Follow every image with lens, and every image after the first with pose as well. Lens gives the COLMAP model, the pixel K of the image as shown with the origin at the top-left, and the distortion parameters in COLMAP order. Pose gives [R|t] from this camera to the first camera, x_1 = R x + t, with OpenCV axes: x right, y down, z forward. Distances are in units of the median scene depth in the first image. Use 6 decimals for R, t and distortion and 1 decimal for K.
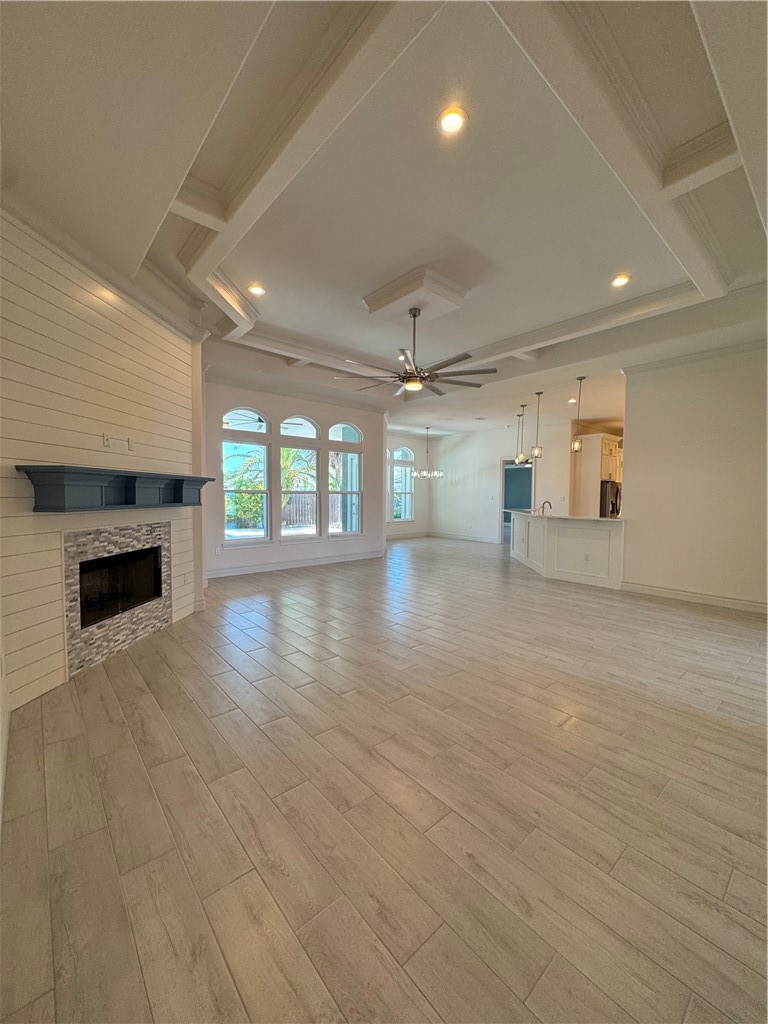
lens RADIAL K [[405.0, 0, 384.0], [0, 405.0, 512.0], [0, 0, 1]] dist [0.001680, 0.000030]
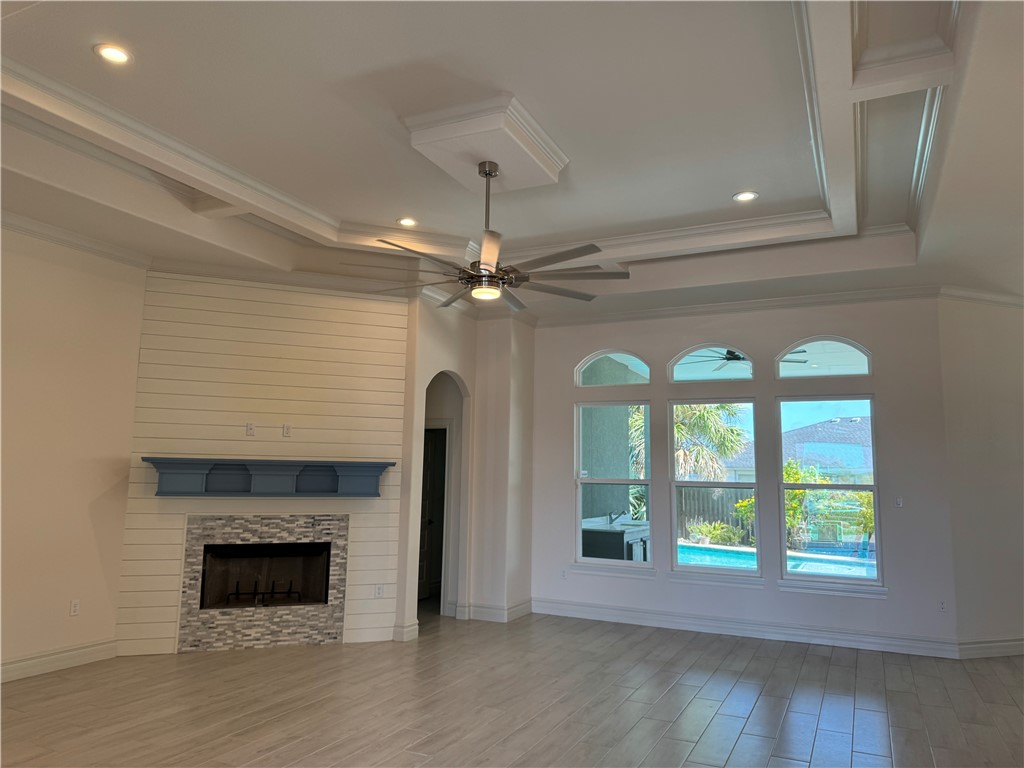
lens RADIAL K [[715.5, 0, 512.0], [0, 715.5, 384.0], [0, 0, 1]] dist [0.079980, -0.116116]
pose [[0.386240, -0.131946, -0.912913, 1.215970], [-0.051507, 0.985086, -0.164169, -0.020763], [0.920959, 0.110431, 0.373683, 0.853818]]
